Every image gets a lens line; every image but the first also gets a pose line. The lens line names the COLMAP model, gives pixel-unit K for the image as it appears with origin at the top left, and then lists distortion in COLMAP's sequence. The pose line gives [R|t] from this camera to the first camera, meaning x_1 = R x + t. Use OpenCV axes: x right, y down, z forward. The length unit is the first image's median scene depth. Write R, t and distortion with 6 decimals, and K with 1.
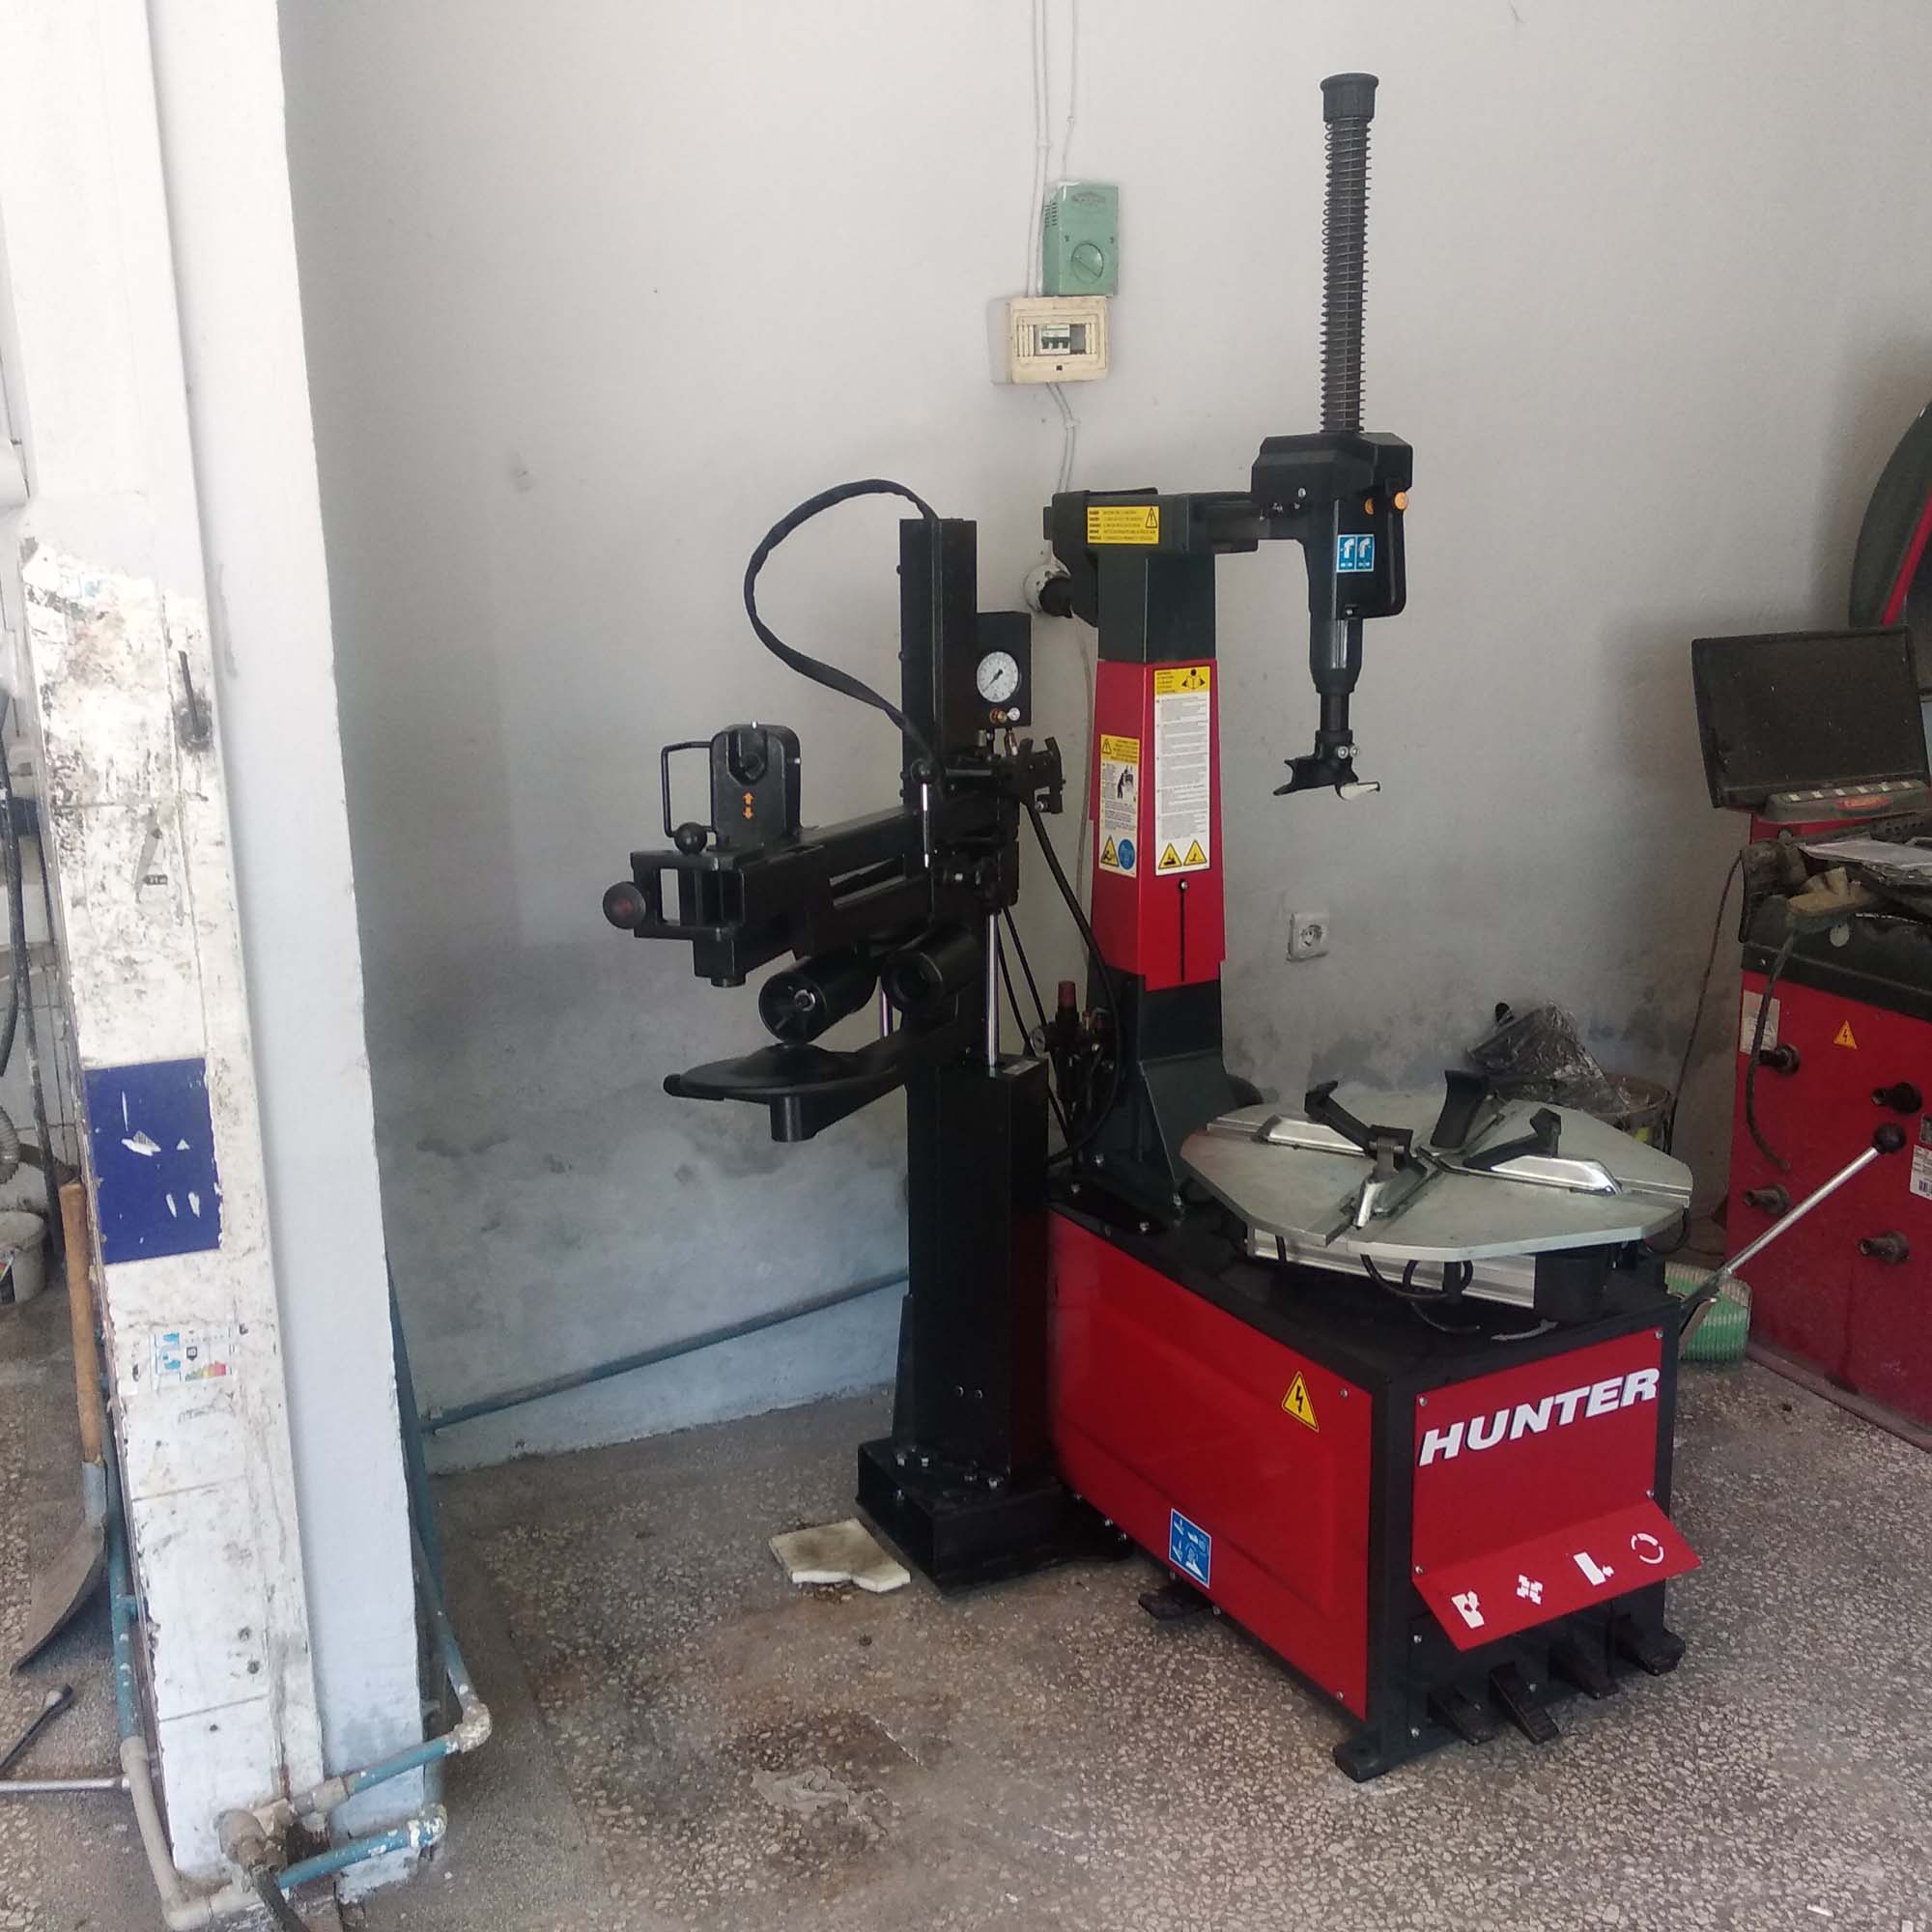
lens RADIAL K [[2023.0, 0, 929.7], [0, 2023.0, 962.6], [0, 0, 1]] dist [0.102418, -0.212684]
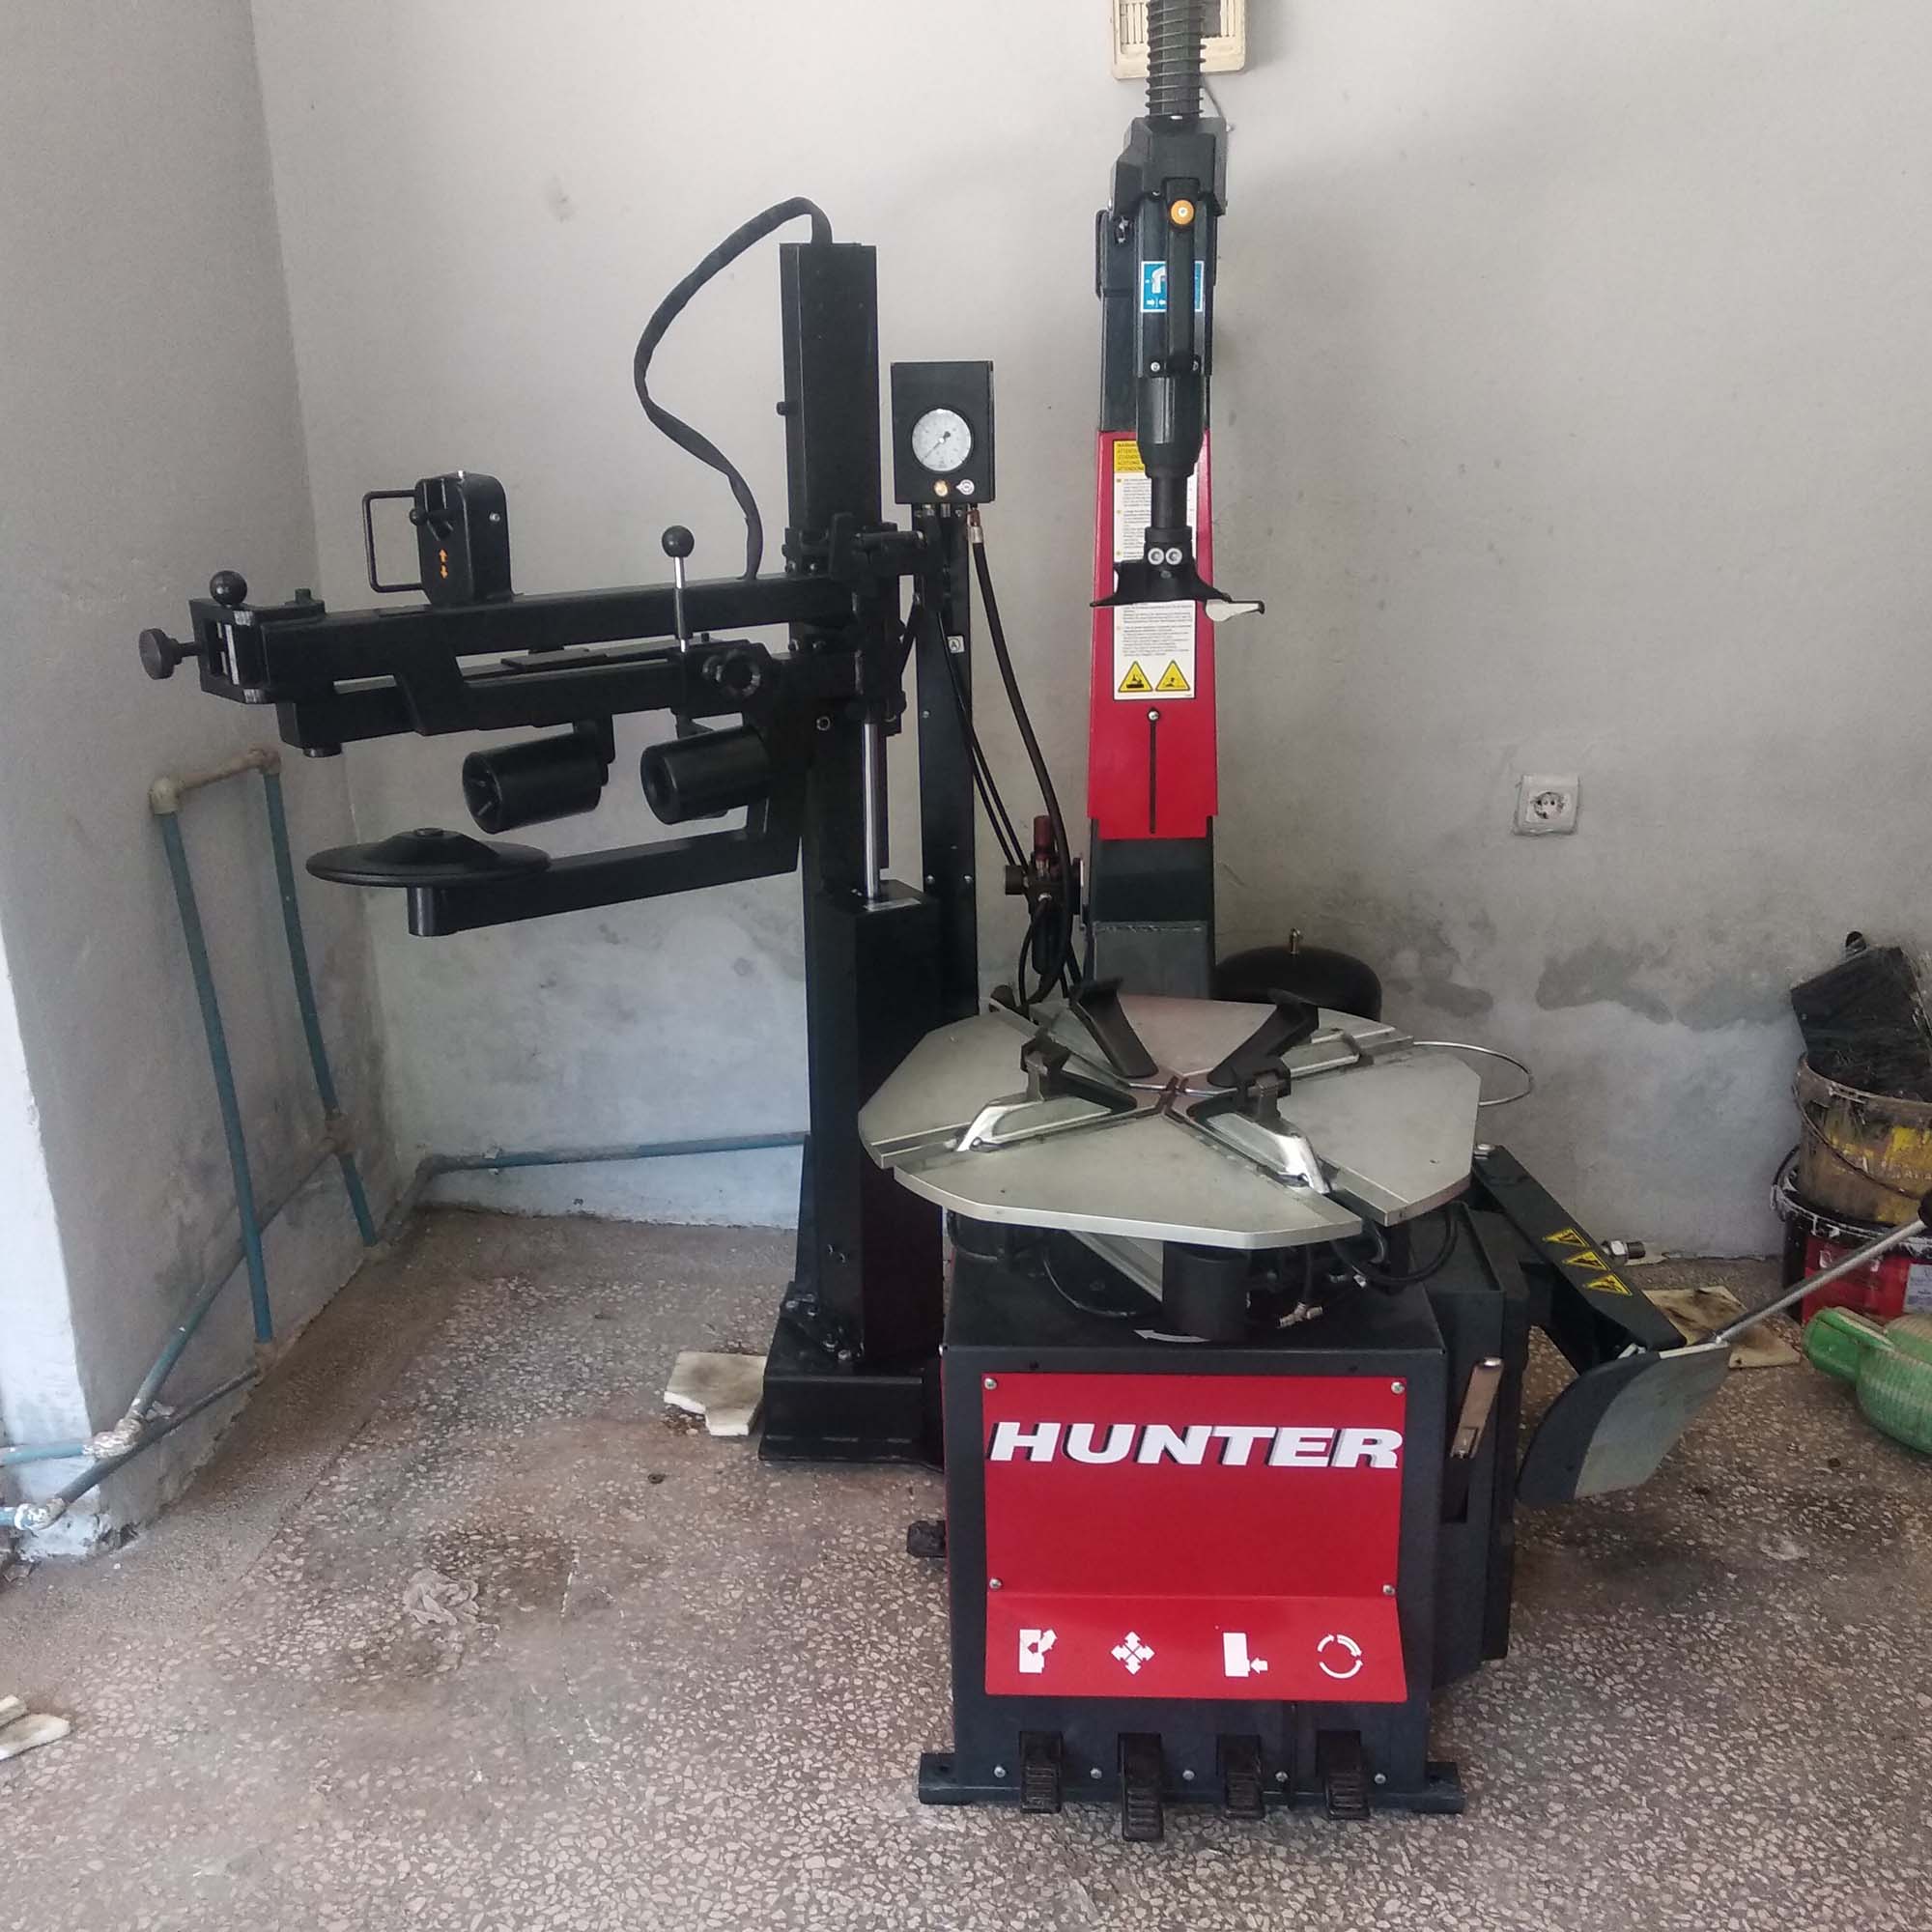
lens RADIAL K [[2023.0, 0, 929.7], [0, 2023.0, 962.6], [0, 0, 1]] dist [0.102418, -0.212684]
pose [[0.857713, 0.166984, -0.486255, 0.540885], [-0.114383, 0.984060, 0.136173, -0.048404], [0.501243, -0.061178, 0.863141, 0.292766]]
